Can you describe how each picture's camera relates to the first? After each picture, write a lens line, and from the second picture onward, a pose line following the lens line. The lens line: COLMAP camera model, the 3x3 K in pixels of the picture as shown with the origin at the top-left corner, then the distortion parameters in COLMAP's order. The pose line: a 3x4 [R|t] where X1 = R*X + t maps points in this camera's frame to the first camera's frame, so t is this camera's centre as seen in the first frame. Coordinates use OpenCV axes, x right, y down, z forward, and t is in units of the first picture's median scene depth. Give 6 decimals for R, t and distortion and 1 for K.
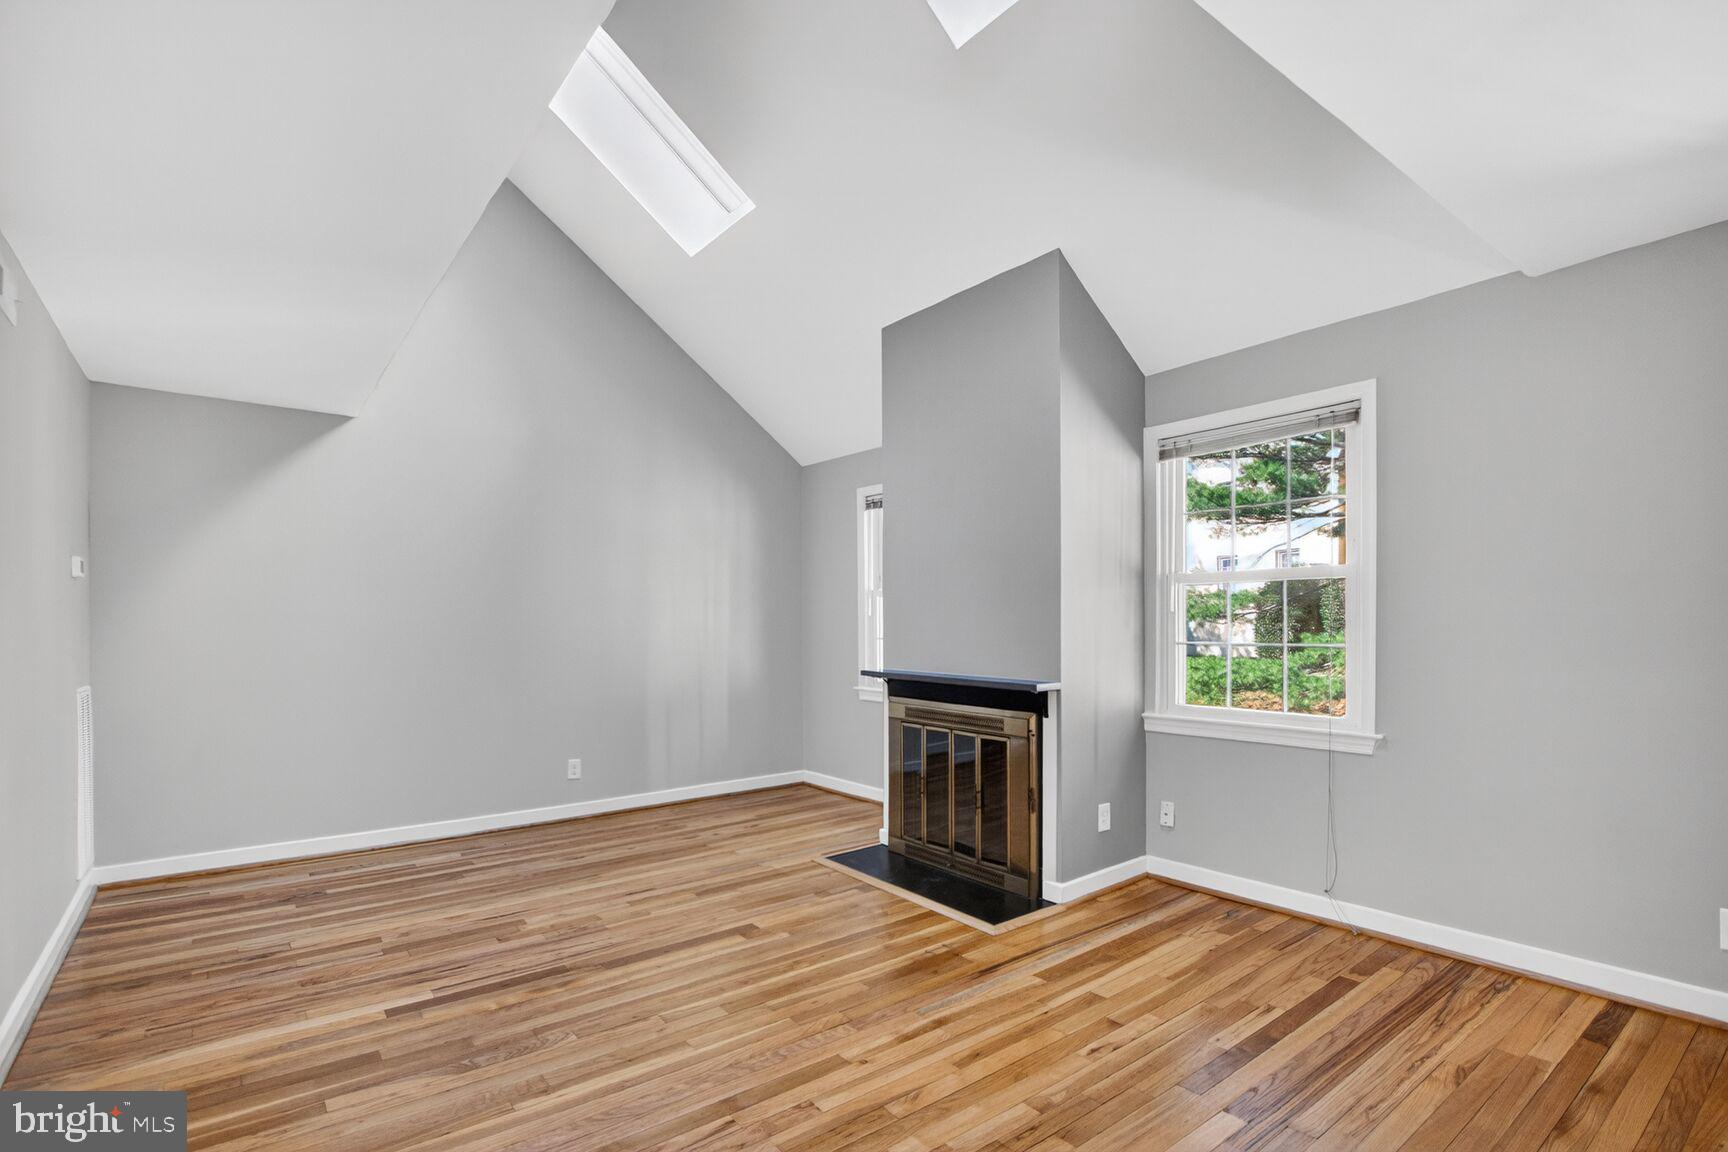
lens RADIAL K [[818.7, 0, 875.6], [0, 818.7, 580.3], [0, 0, 1]] dist [-0.013064, 0.000513]
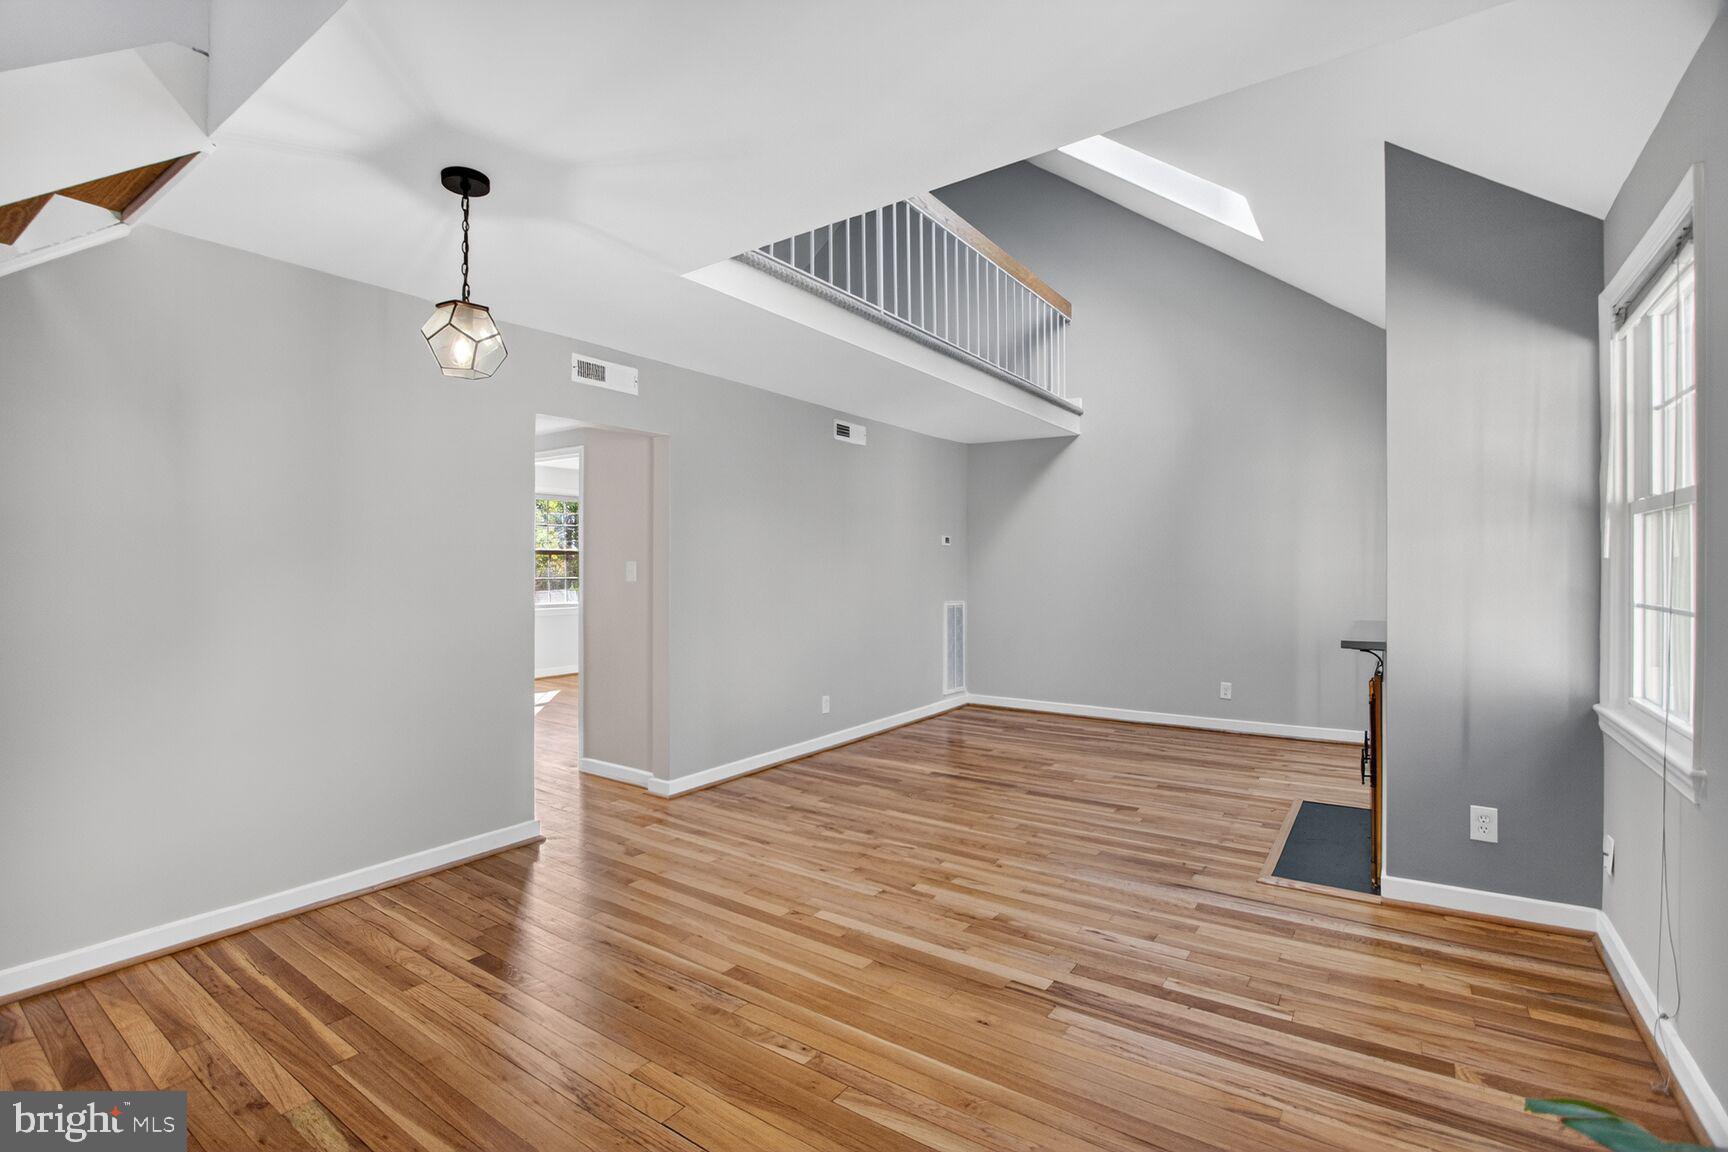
lens RADIAL K [[772.3, 0, 873.3], [0, 772.3, 571.6], [0, 0, 1]] dist [-0.016330, 0.001913]
pose [[0.294168, 0.004308, -0.955744, 0.982527], [0.056647, 0.998153, 0.021935, -0.003083], [0.954074, -0.060592, 0.293381, 0.294296]]
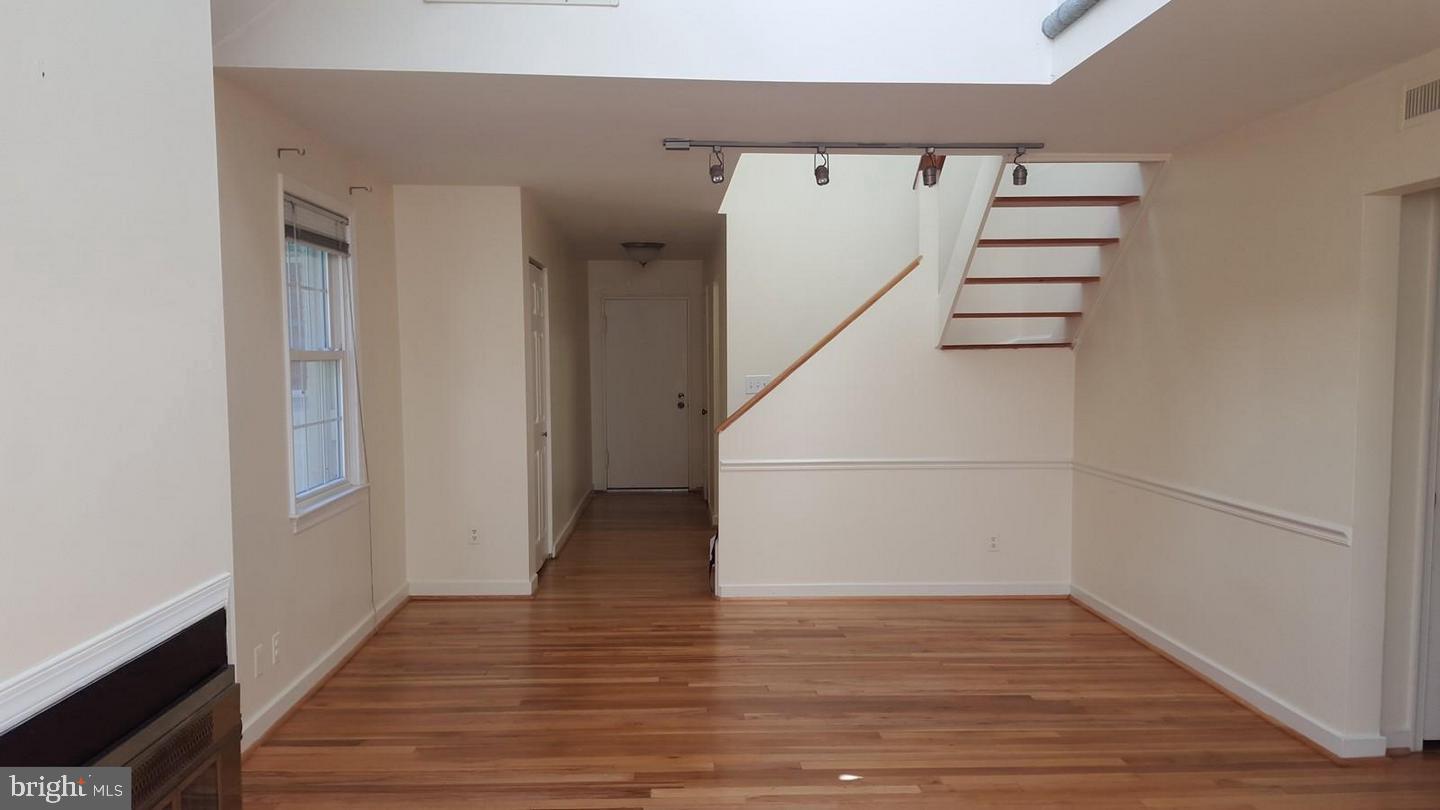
lens RADIAL K [[1043.6, 0, 720.0], [0, 1043.6, 405.0], [0, 0, 1]] dist [-0.000684, -0.004336]
pose [[-0.819873, -0.029822, 0.571768, -0.413712], [-0.037422, 0.999298, -0.001540, 0.016632], [-0.571321, -0.022659, -0.820414, 1.573995]]
